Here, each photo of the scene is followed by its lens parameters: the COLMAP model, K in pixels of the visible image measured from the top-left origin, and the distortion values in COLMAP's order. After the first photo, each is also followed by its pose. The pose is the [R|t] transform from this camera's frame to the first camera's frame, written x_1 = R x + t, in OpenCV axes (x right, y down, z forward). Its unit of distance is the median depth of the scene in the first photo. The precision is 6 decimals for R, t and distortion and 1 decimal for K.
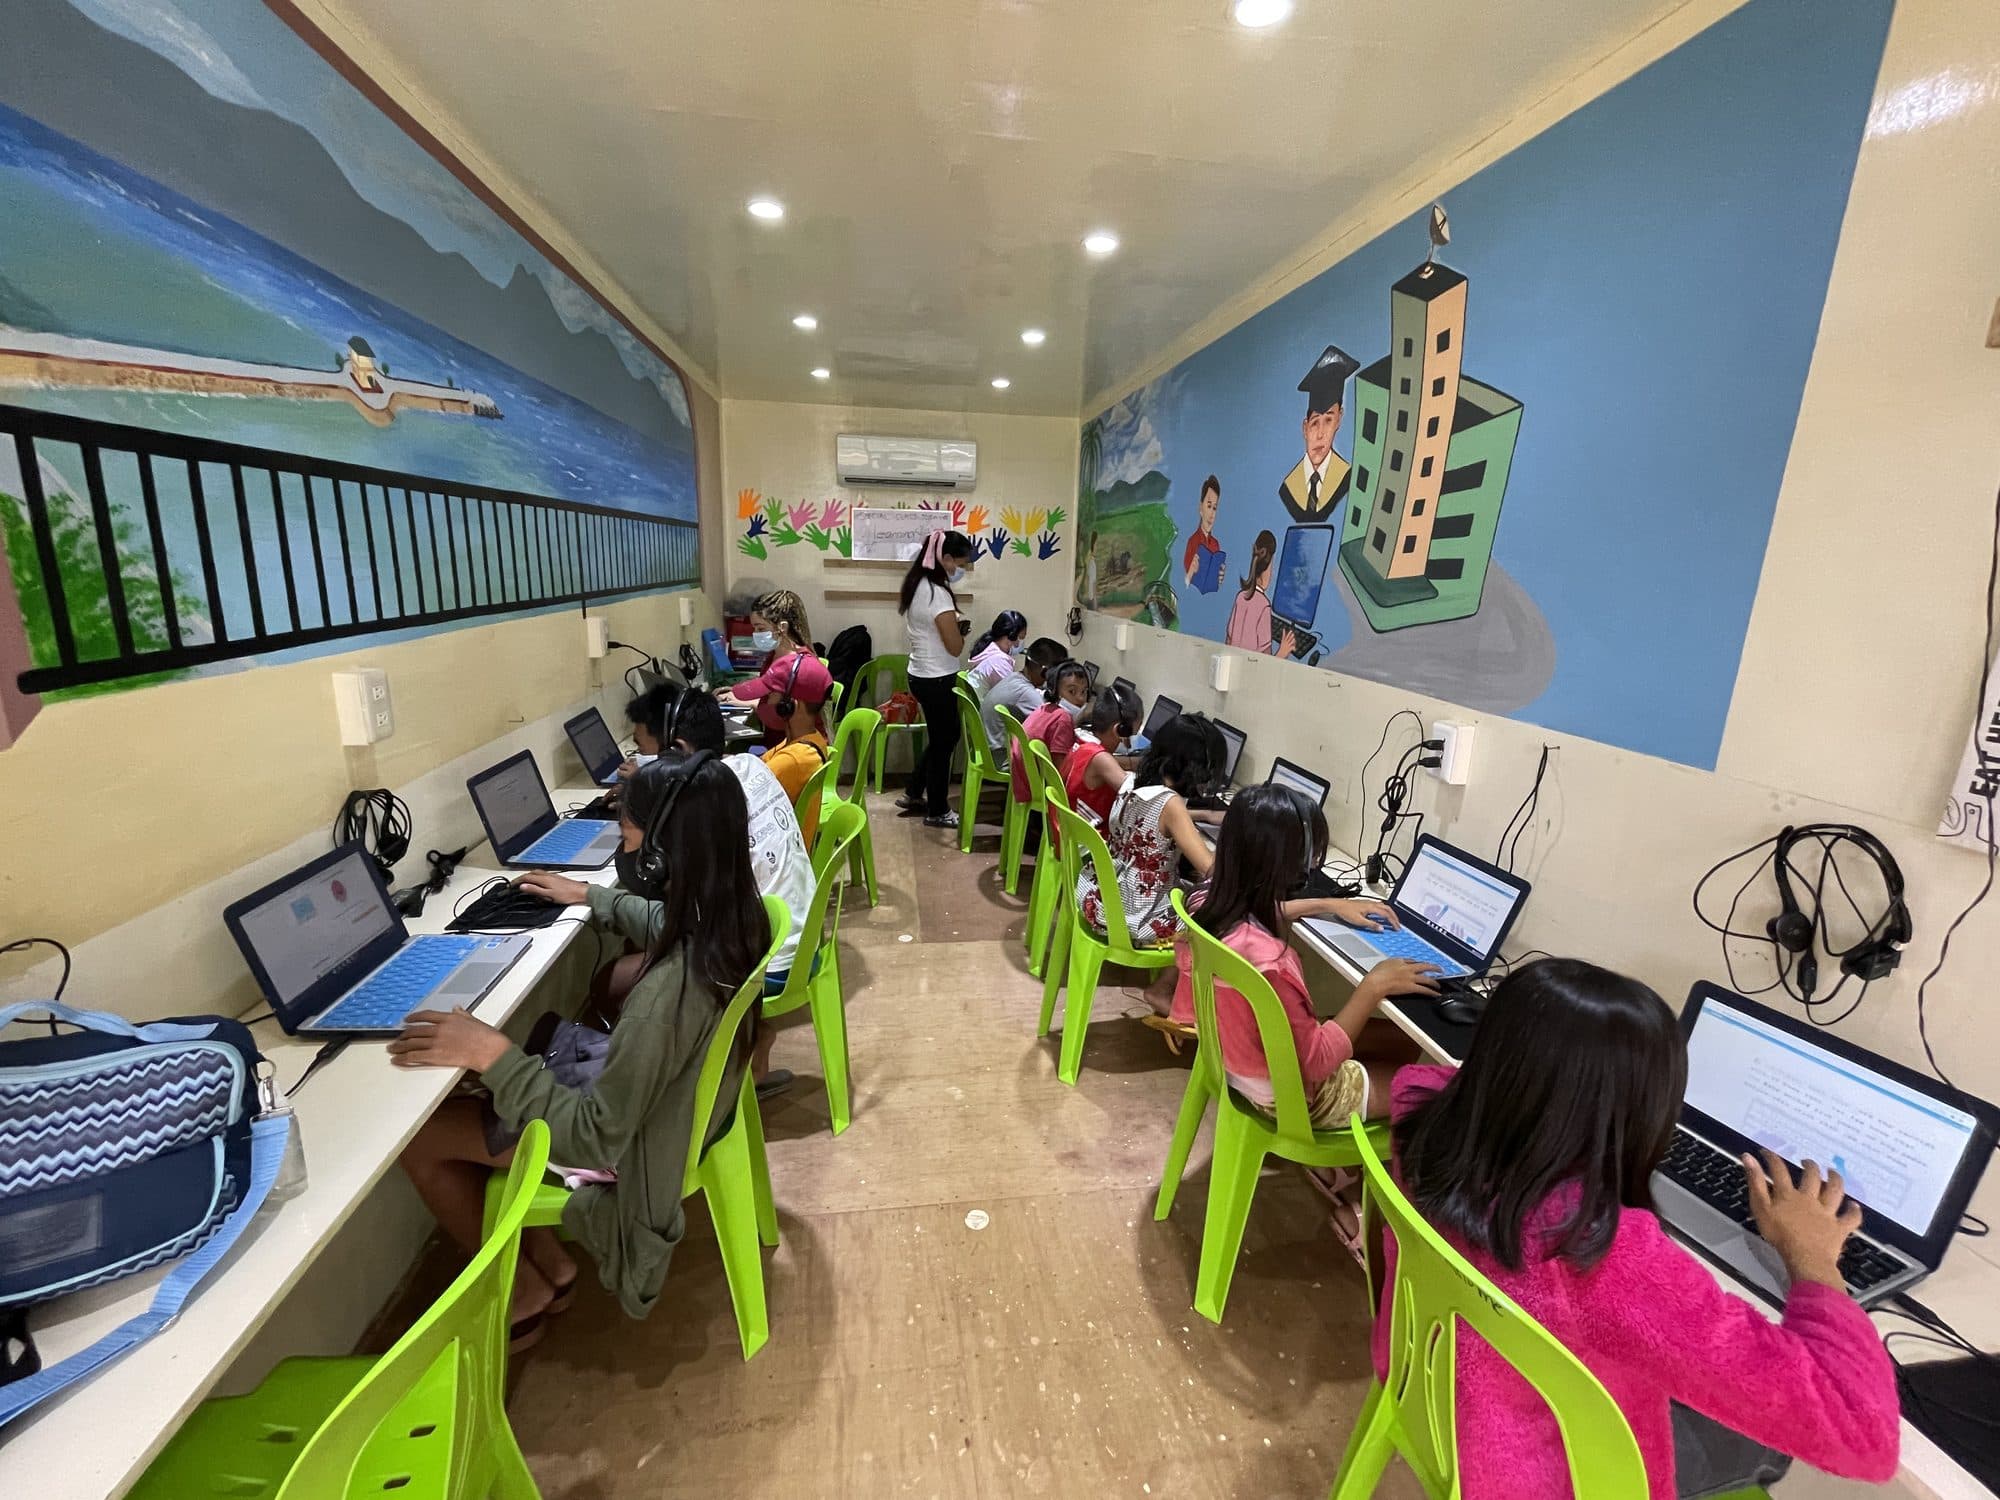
lens RADIAL K [[807.1, 0, 996.2], [0, 807.1, 736.4], [0, 0, 1]] dist [0.003922, 0.000031]
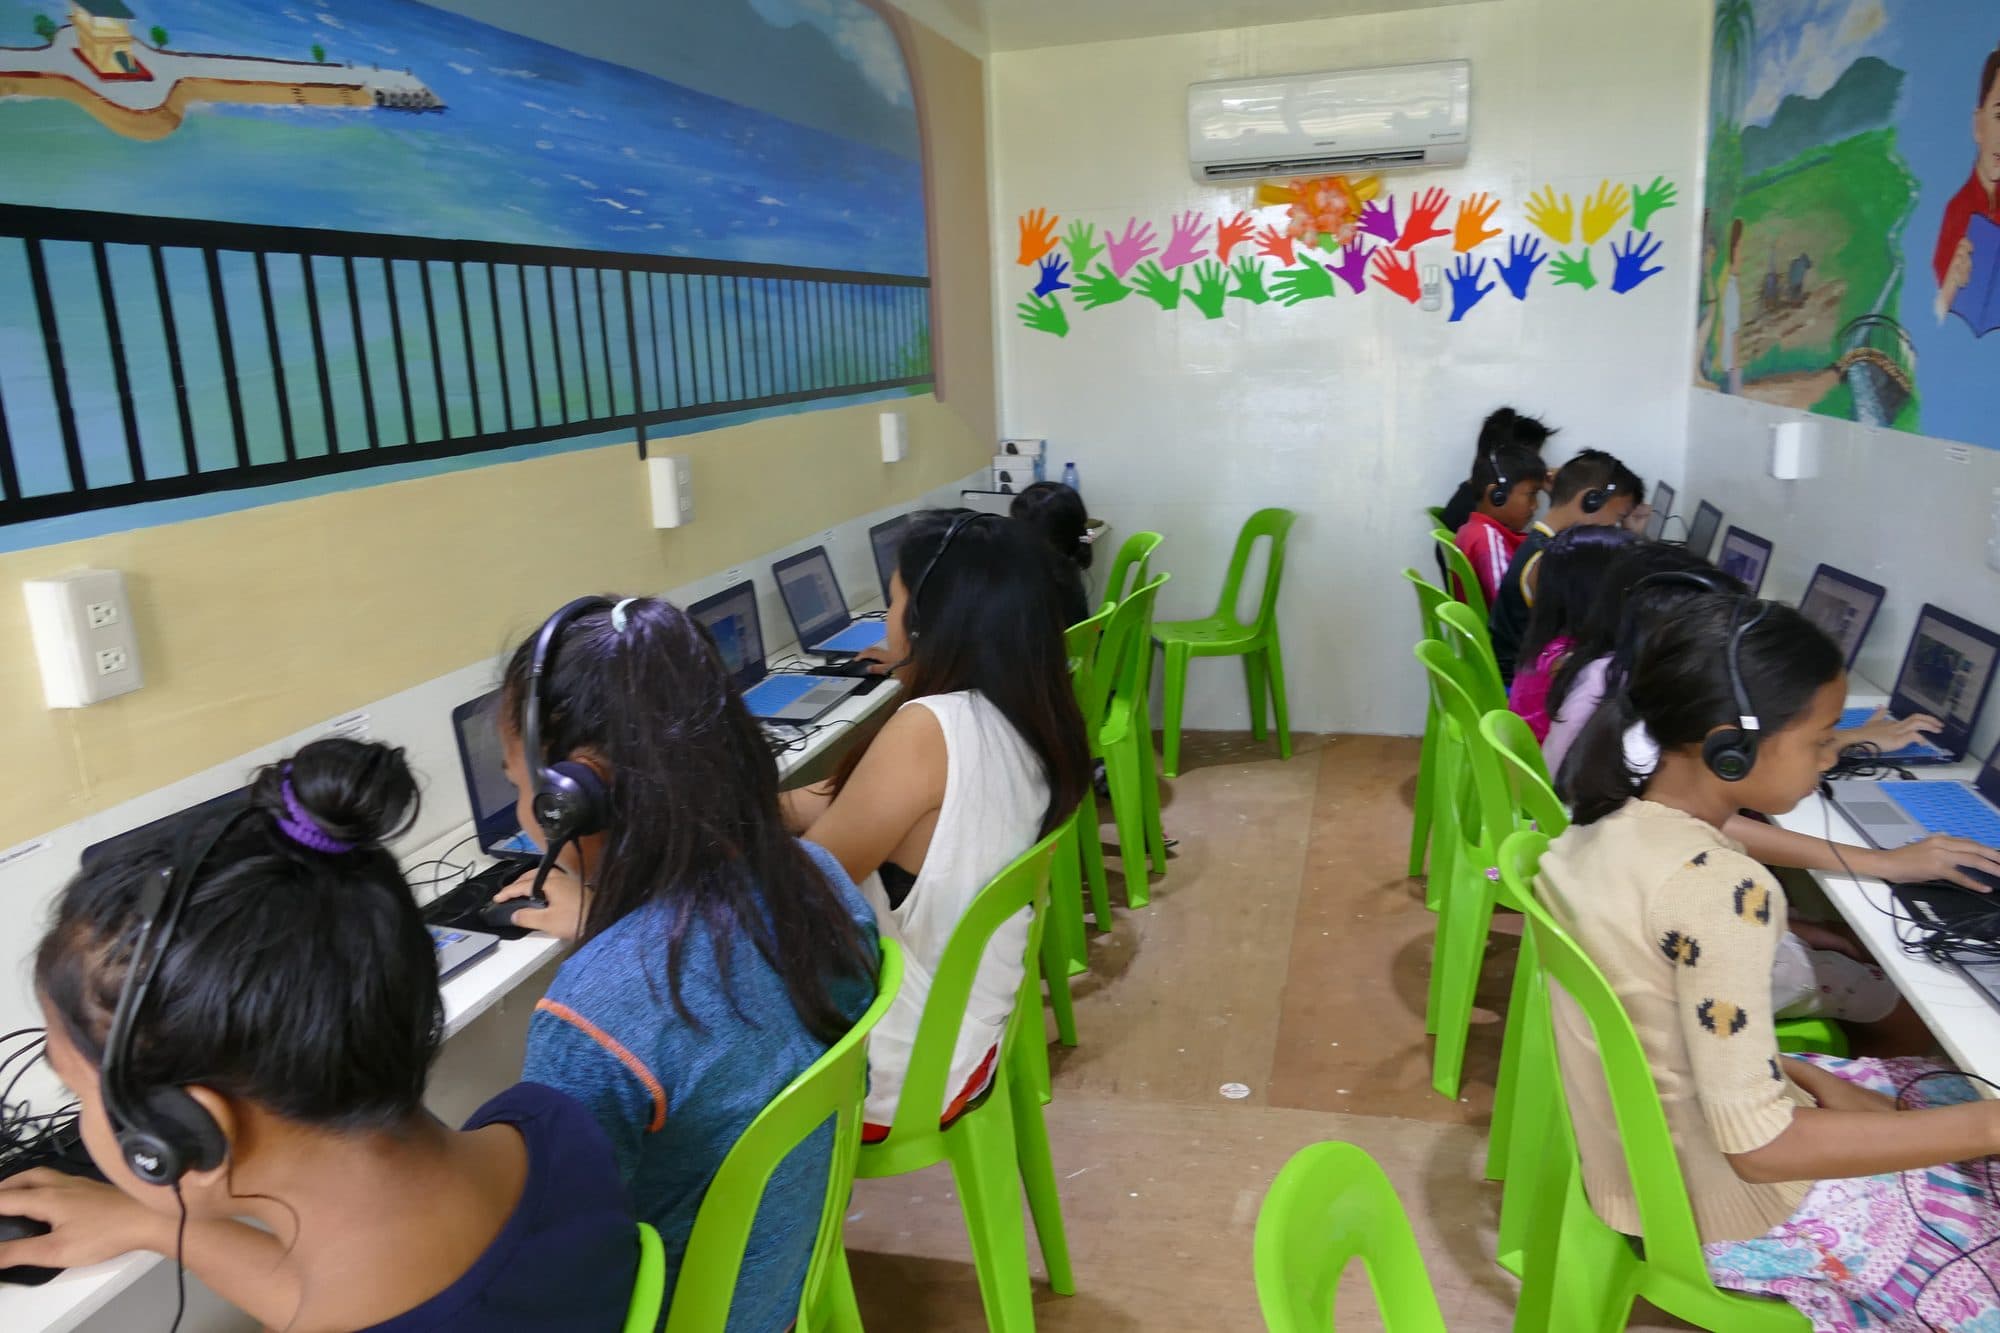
lens RADIAL K [[1409.1, 0, 1000.6], [0, 1409.1, 655.0], [0, 0, 1]] dist [-0.017596, 0.006938]
pose [[0.917569, 0.014934, -0.397295, 0.099394], [-0.011164, 0.999868, 0.011802, -0.022559], [0.397419, -0.006394, 0.917615, 0.185461]]
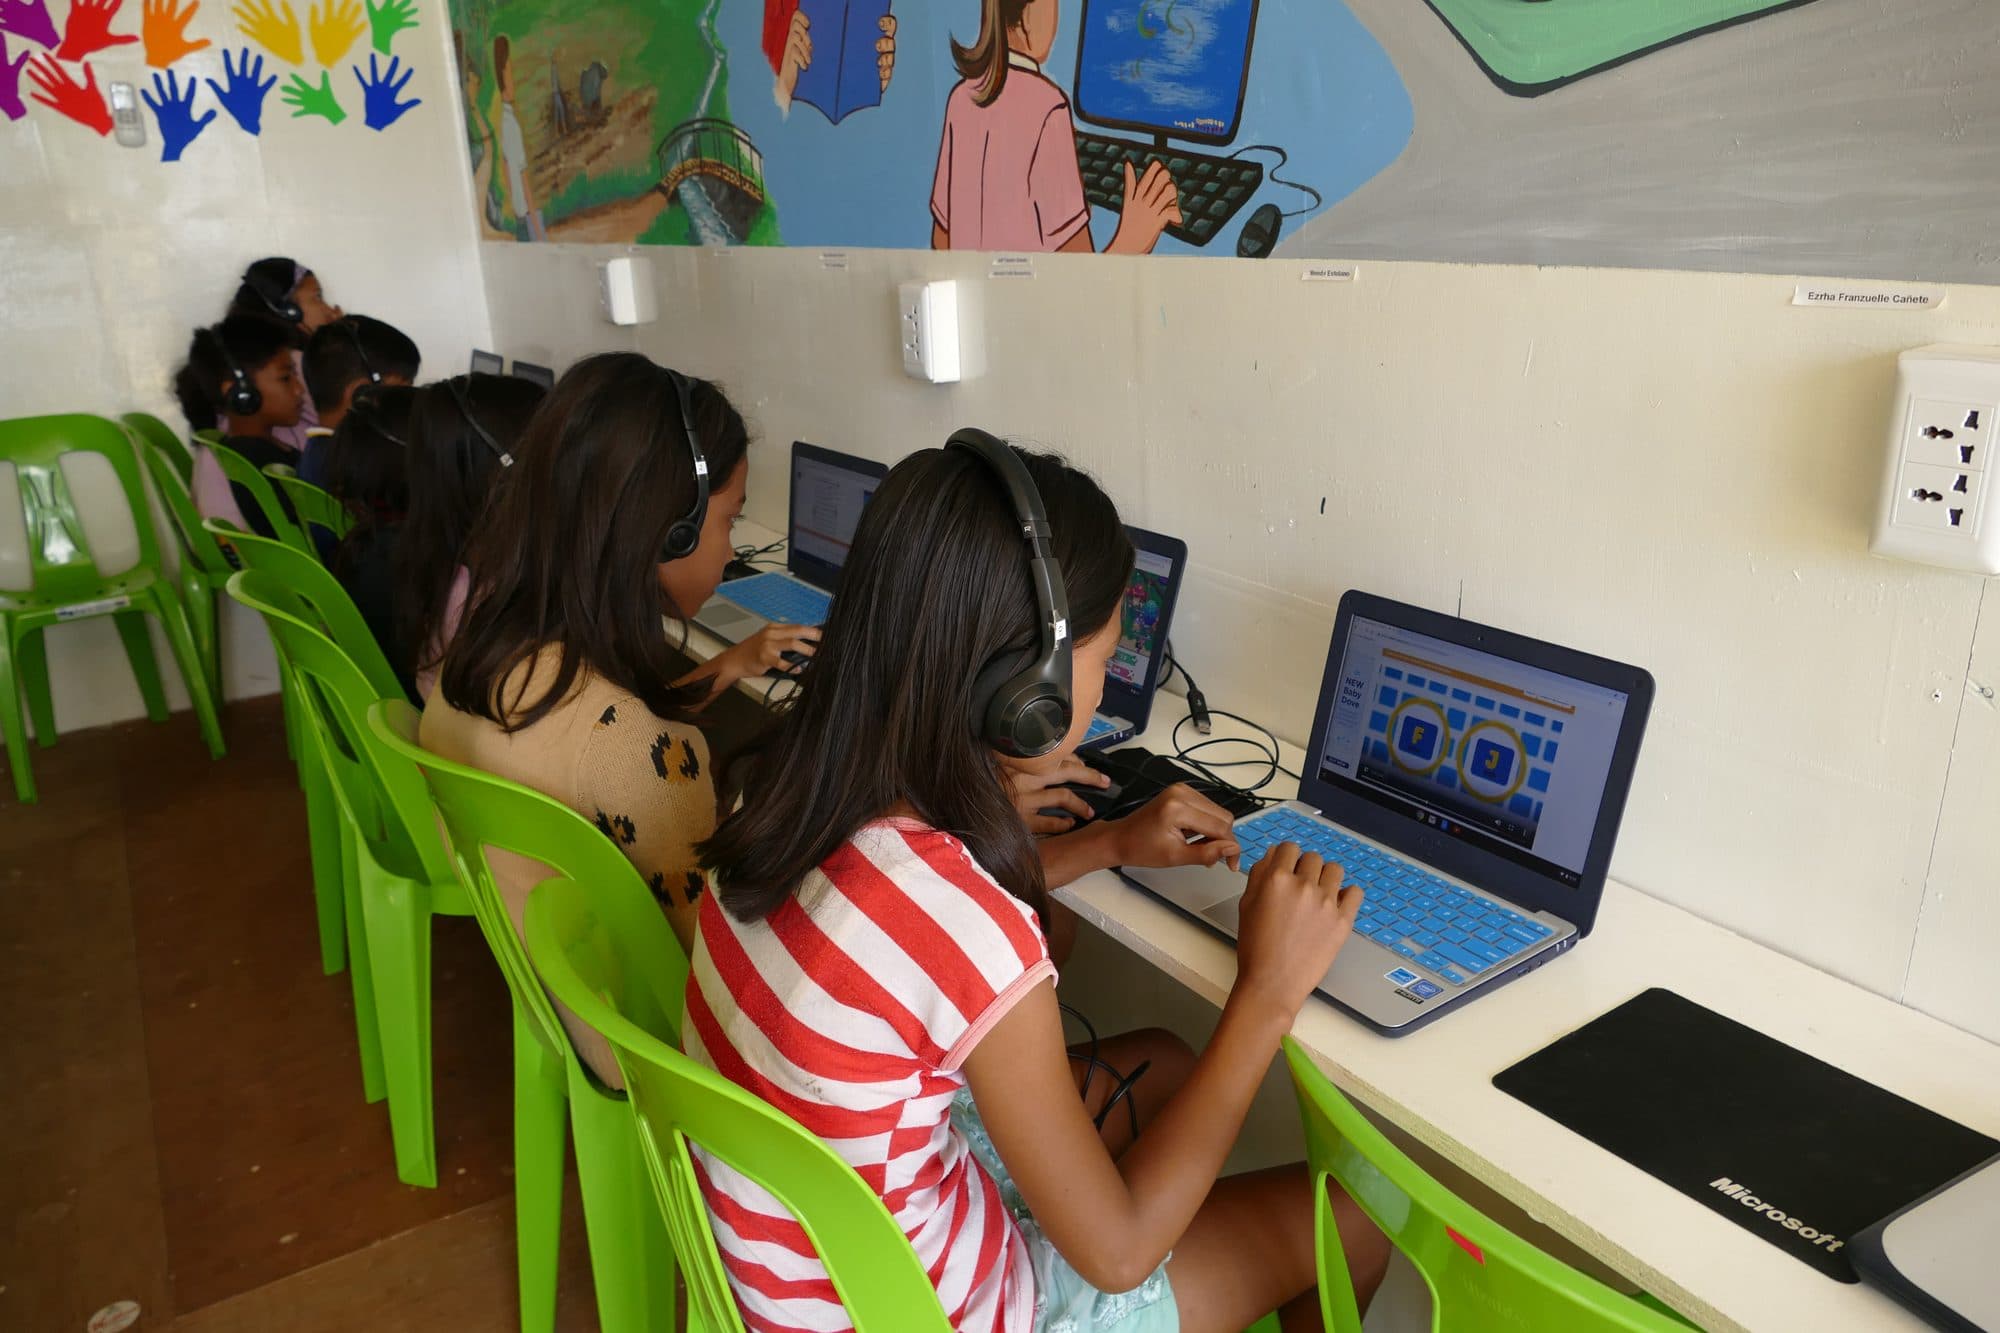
lens RADIAL K [[1409.1, 0, 985.2], [0, 1409.1, 658.0], [0, 0, 1]] dist [-0.017596, 0.006938]
pose [[0.909132, -0.195030, 0.368025, 0.044980], [0.155724, 0.978676, 0.133952, -0.018460], [-0.386302, -0.064470, 0.920116, 0.433403]]
